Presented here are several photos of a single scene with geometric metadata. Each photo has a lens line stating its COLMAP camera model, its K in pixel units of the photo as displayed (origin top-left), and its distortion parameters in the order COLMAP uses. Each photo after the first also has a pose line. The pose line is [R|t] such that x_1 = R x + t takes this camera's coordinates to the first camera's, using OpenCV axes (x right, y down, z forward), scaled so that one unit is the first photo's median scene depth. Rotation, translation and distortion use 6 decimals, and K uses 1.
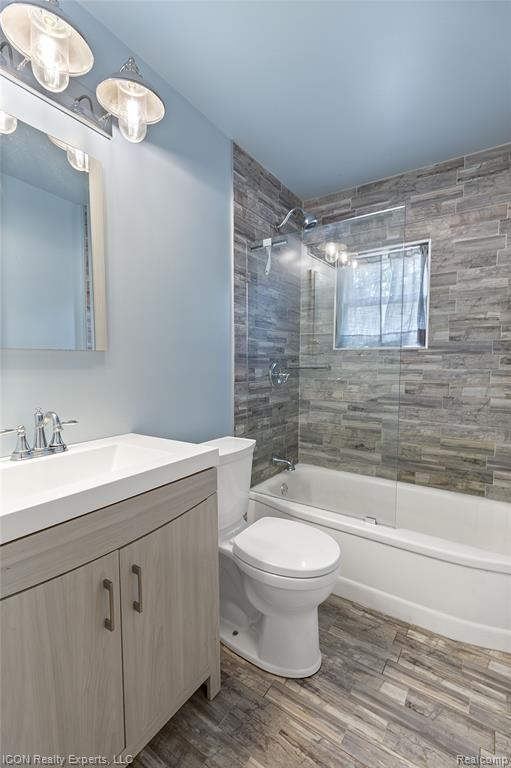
lens RADIAL K [[351.9, 0, 253.0], [0, 351.9, 391.9], [0, 0, 1]] dist [0.005454, -0.000004]
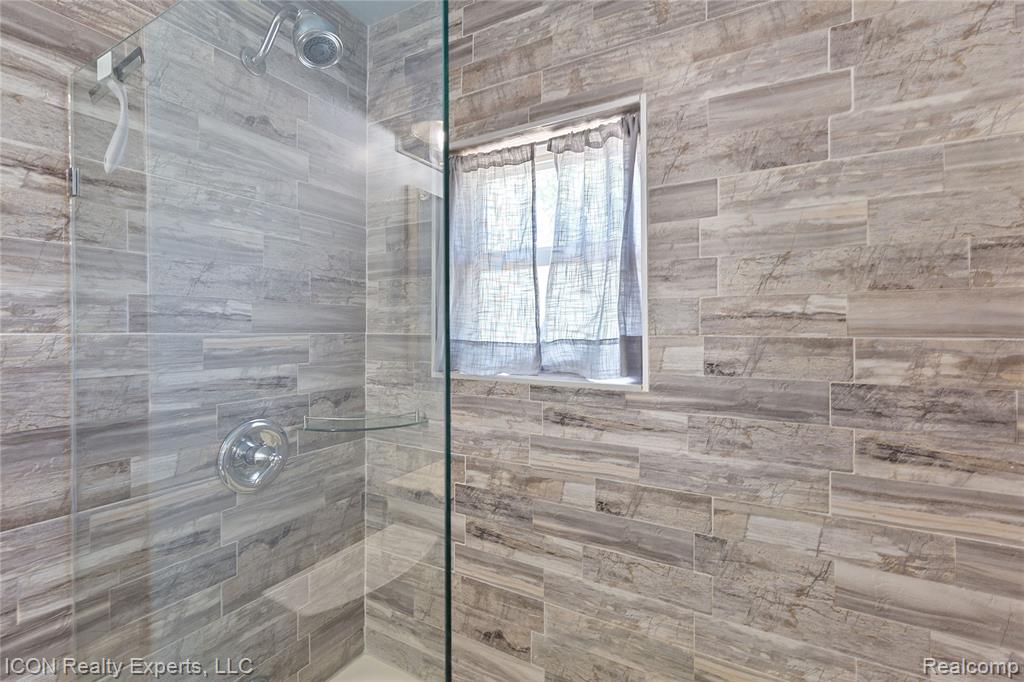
lens RADIAL K [[469.2, 0, 510.5], [0, 469.2, 334.6], [0, 0, 1]] dist [0.005454, -0.000004]
pose [[0.996984, -0.001759, 0.077588, 0.327308], [0.007885, 0.996866, -0.078719, -0.148123], [-0.077207, 0.079094, 0.993873, 0.547645]]
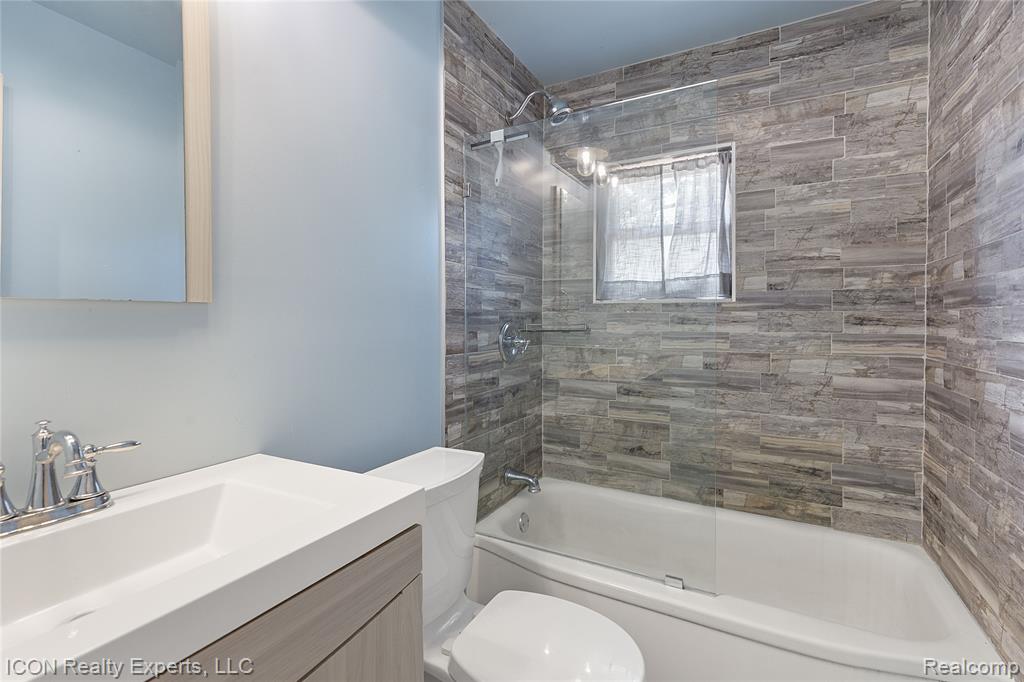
lens RADIAL K [[469.2, 0, 508.6], [0, 469.2, 330.3], [0, 0, 1]] dist [0.005454, -0.000004]
pose [[0.994763, -0.003595, 0.102147, -0.025899], [0.010075, 0.997963, -0.062988, -0.017047], [-0.101712, 0.063687, 0.992773, 0.164217]]
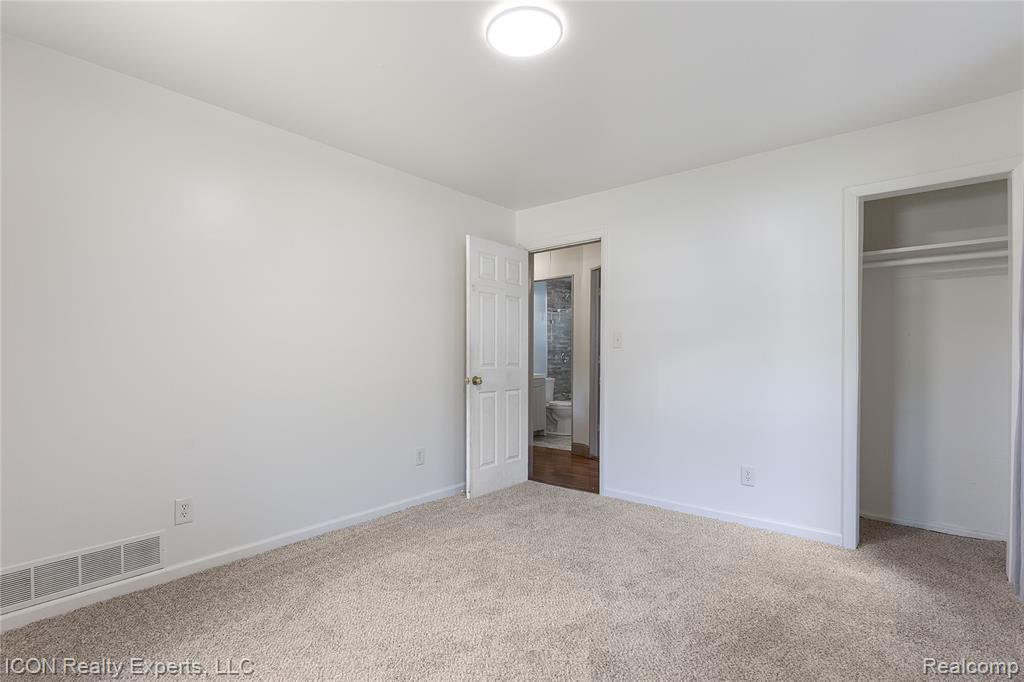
lens RADIAL K [[494.9, 0, 513.4], [0, 494.9, 347.2], [0, 0, 1]] dist [-0.006093, 0.000473]
pose [[0.996792, -0.005550, -0.079846, -0.008054], [-0.001261, 0.996381, -0.084996, 0.186287], [0.080029, 0.084824, 0.993177, -2.711356]]
